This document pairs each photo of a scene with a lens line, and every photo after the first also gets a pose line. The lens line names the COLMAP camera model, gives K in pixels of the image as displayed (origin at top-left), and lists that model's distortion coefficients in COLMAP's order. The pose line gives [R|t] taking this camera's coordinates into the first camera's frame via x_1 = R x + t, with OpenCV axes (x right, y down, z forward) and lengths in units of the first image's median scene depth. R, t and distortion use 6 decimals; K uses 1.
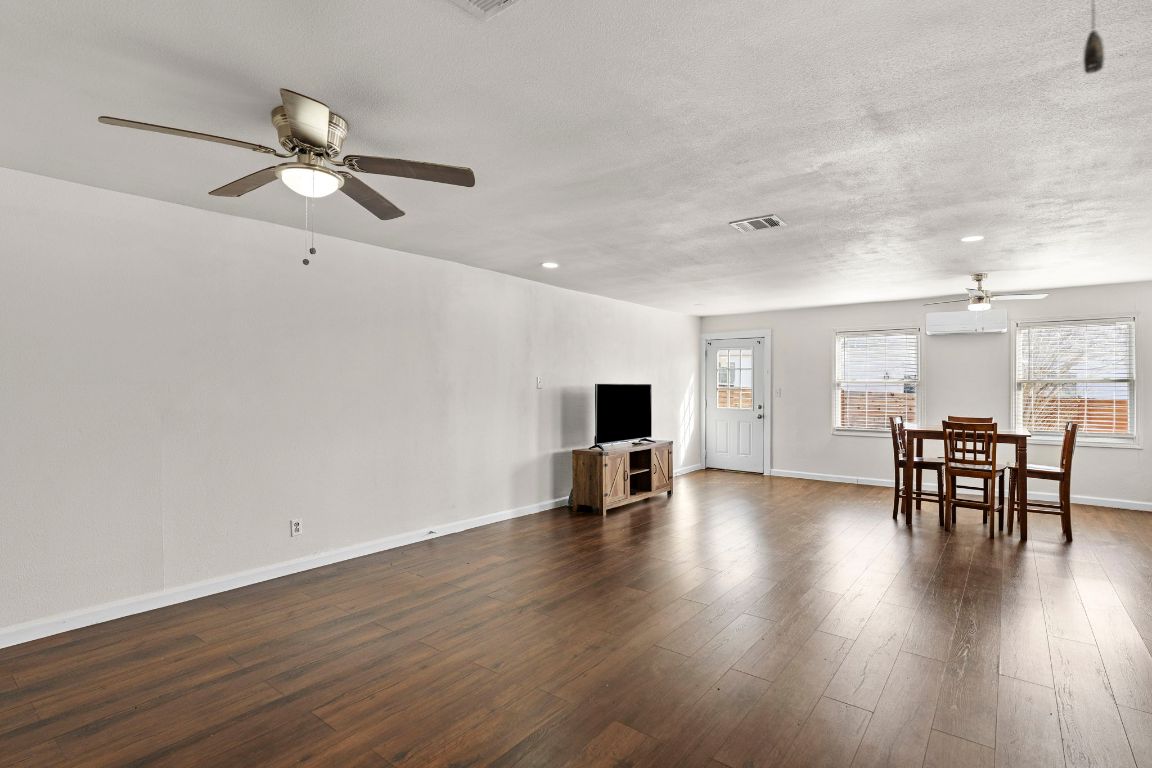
lens RADIAL K [[570.5, 0, 581.1], [0, 570.5, 381.4], [0, 0, 1]] dist [-0.003235, 0.000364]
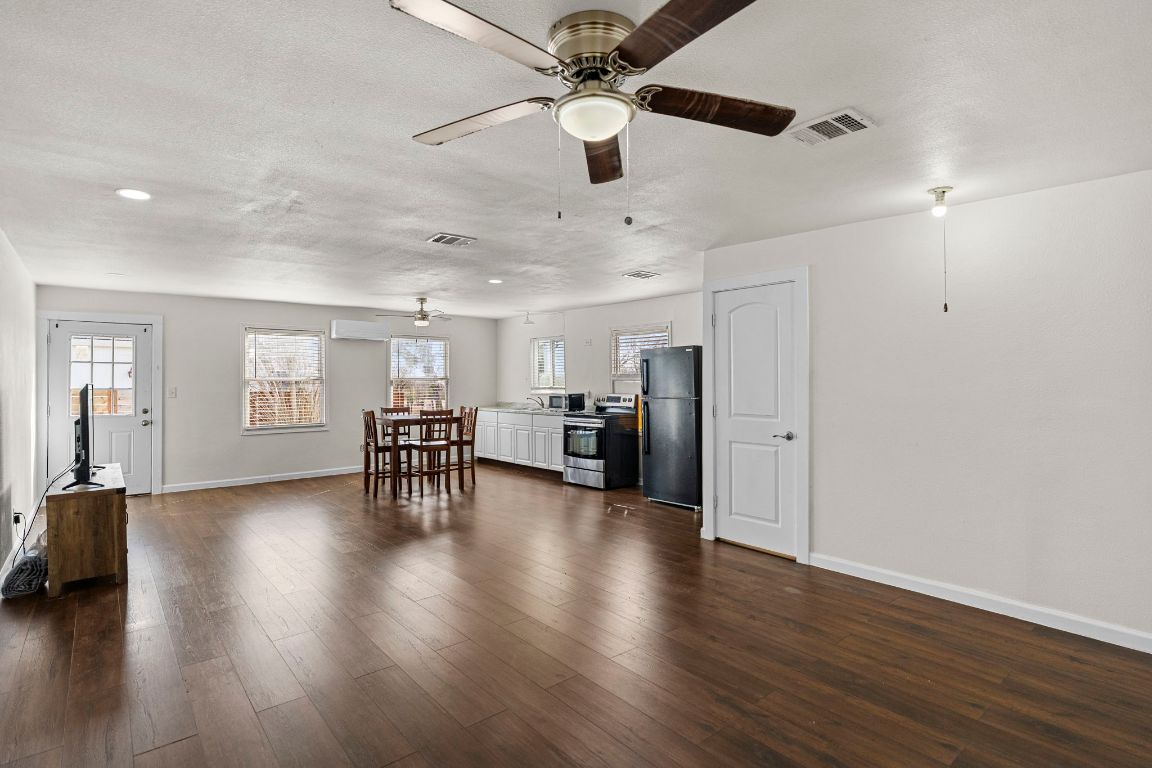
lens RADIAL K [[570.5, 0, 575.7], [0, 570.5, 377.5], [0, 0, 1]] dist [-0.003235, 0.000364]
pose [[0.218048, 0.000961, 0.975938, -0.499333], [-0.000899, 0.999999, -0.000784, -0.003178], [-0.975938, -0.000706, 0.218049, 0.350683]]
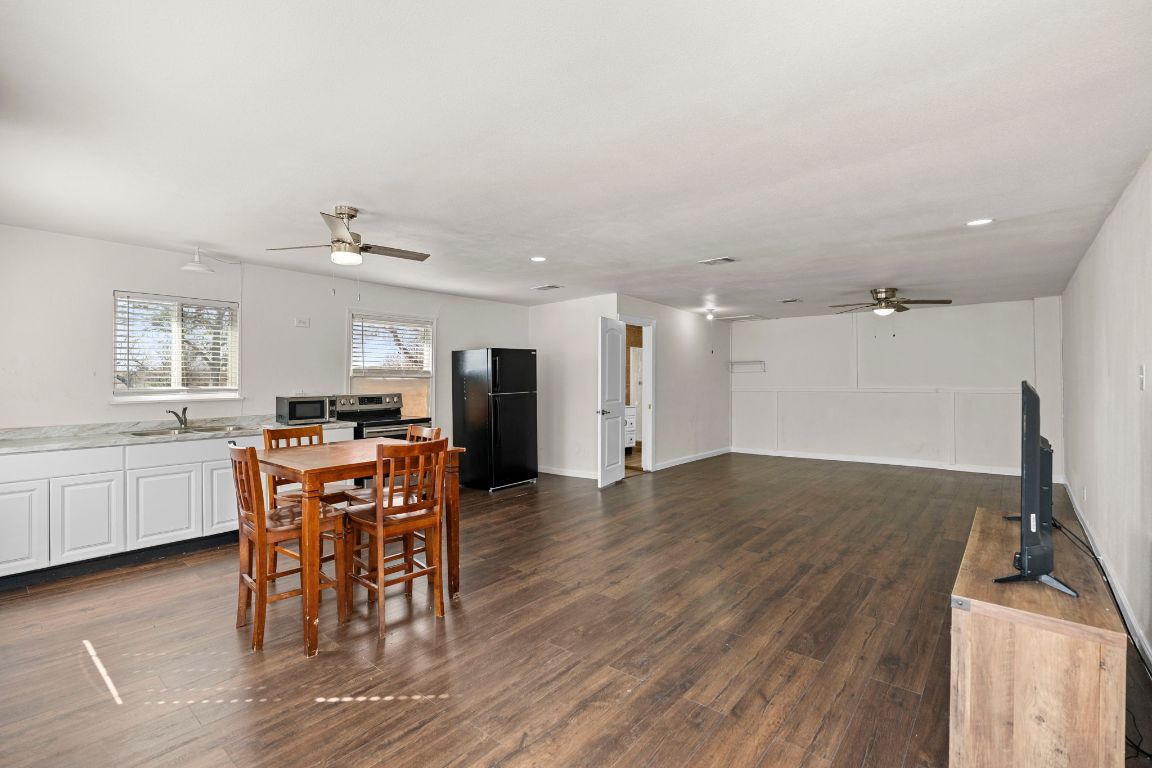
lens RADIAL K [[528.2, 0, 574.9], [0, 528.2, 387.5], [0, 0, 1]] dist [0.003634, 0.000362]
pose [[-0.999155, -0.011592, 0.039433, 0.415615], [-0.010974, 0.999814, 0.015841, 0.001771], [-0.039609, 0.015395, -0.999097, 1.556524]]
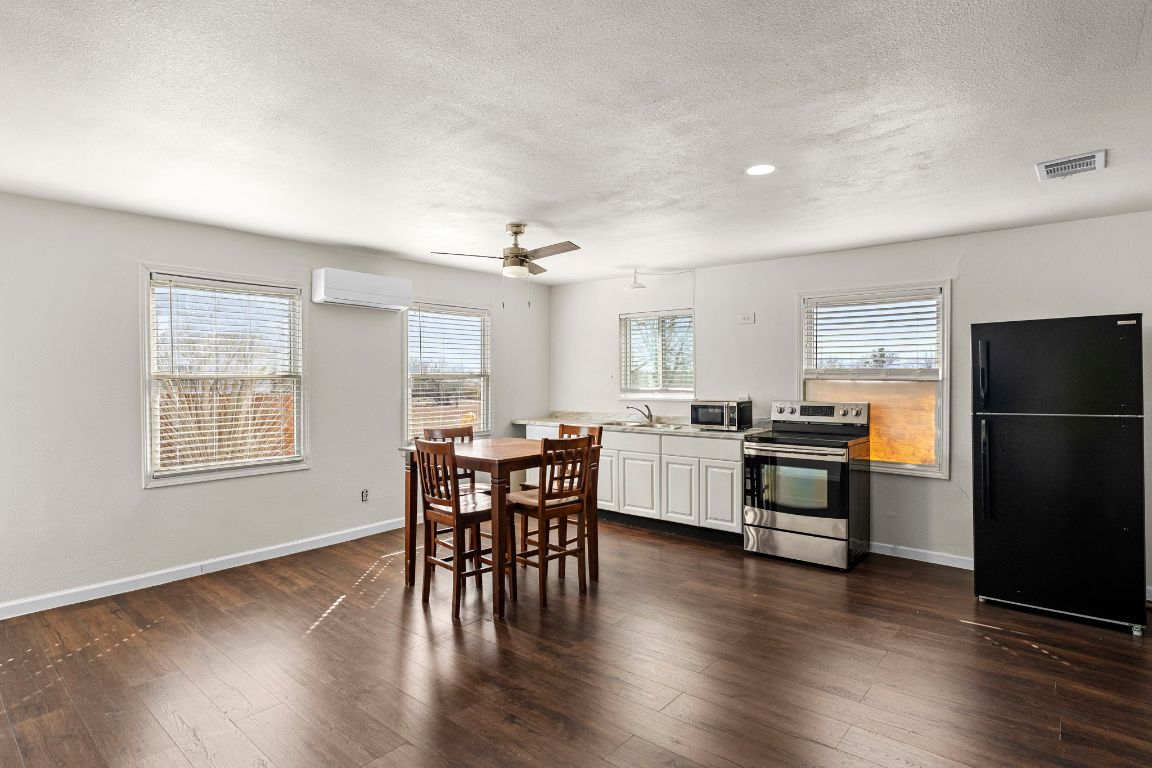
lens RADIAL K [[600.5, 0, 578.3], [0, 600.5, 379.3], [0, 0, 1]] dist [0.001611, -0.000358]
pose [[0.066215, -0.006480, 0.997784, -0.040217], [-0.004920, 0.999965, 0.006820, -0.002299], [-0.997793, -0.005360, 0.066181, 0.845900]]
